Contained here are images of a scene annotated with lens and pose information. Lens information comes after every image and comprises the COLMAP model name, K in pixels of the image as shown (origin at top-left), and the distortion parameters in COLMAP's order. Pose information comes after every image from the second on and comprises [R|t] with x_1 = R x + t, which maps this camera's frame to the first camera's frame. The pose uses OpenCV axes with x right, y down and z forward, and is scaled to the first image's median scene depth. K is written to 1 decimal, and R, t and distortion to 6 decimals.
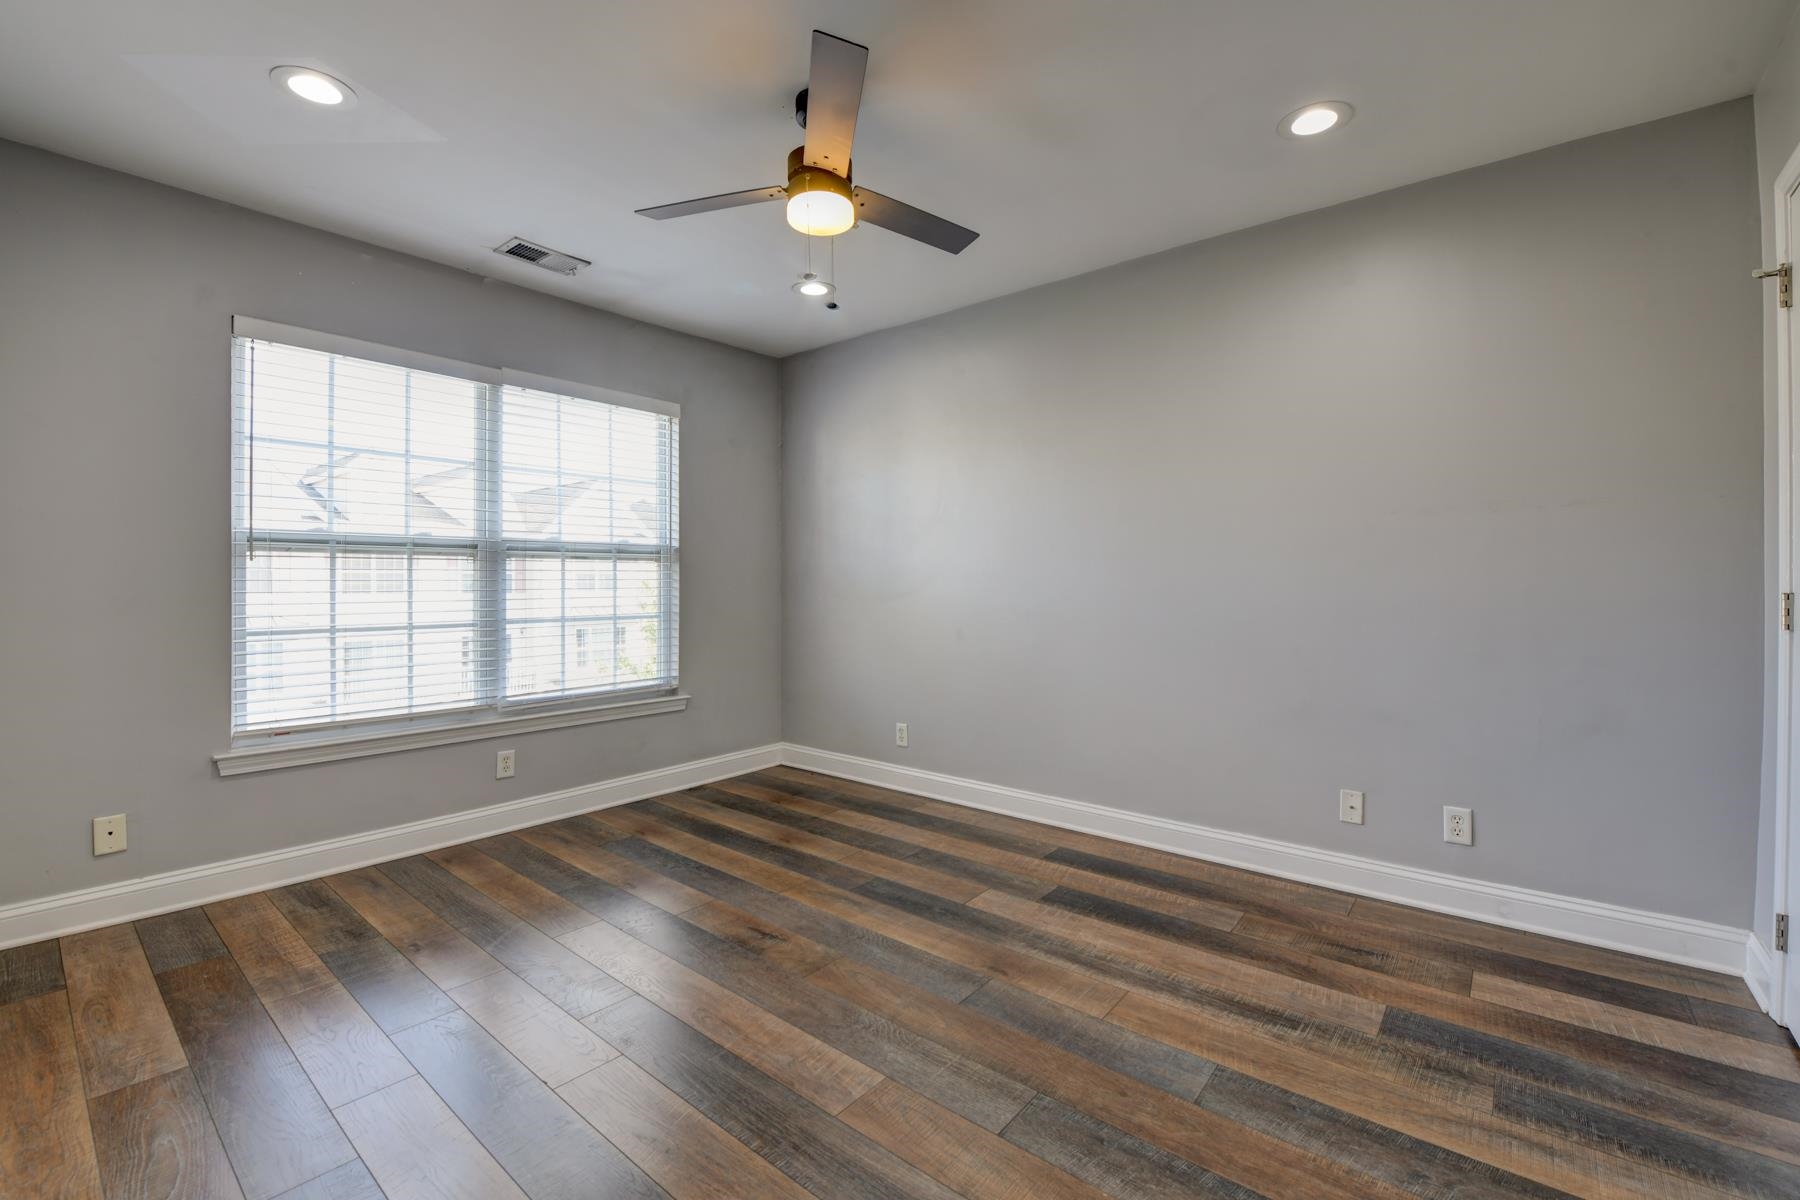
lens RADIAL K [[732.0, 0, 901.3], [0, 732.0, 587.3], [0, 0, 1]] dist [-0.021341, -0.001856]
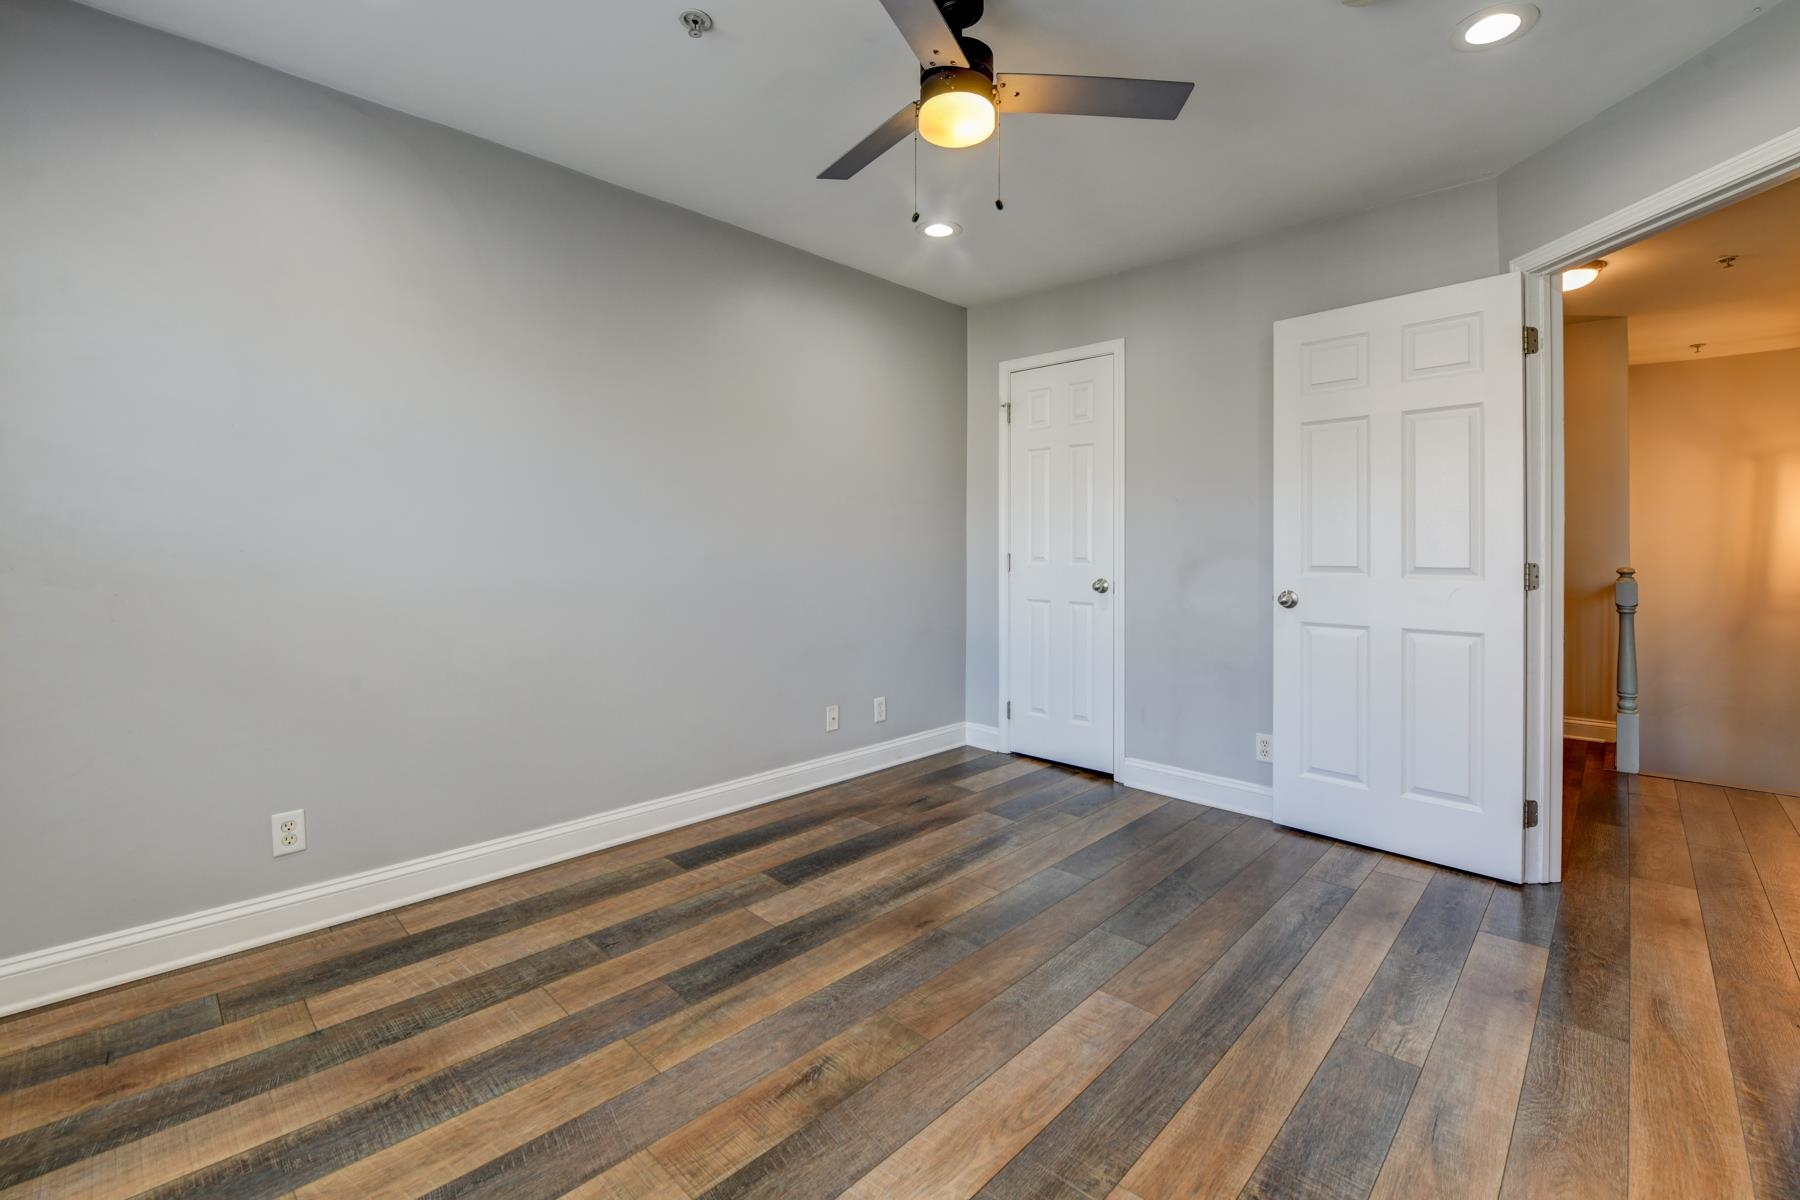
lens RADIAL K [[732.0, 0, 941.2], [0, 732.0, 556.5], [0, 0, 1]] dist [-0.021341, -0.001856]
pose [[0.093246, -0.010996, 0.995582, -0.747969], [0.008974, 0.999908, 0.010203, -0.005701], [-0.995603, 0.007983, 0.093336, 0.733719]]
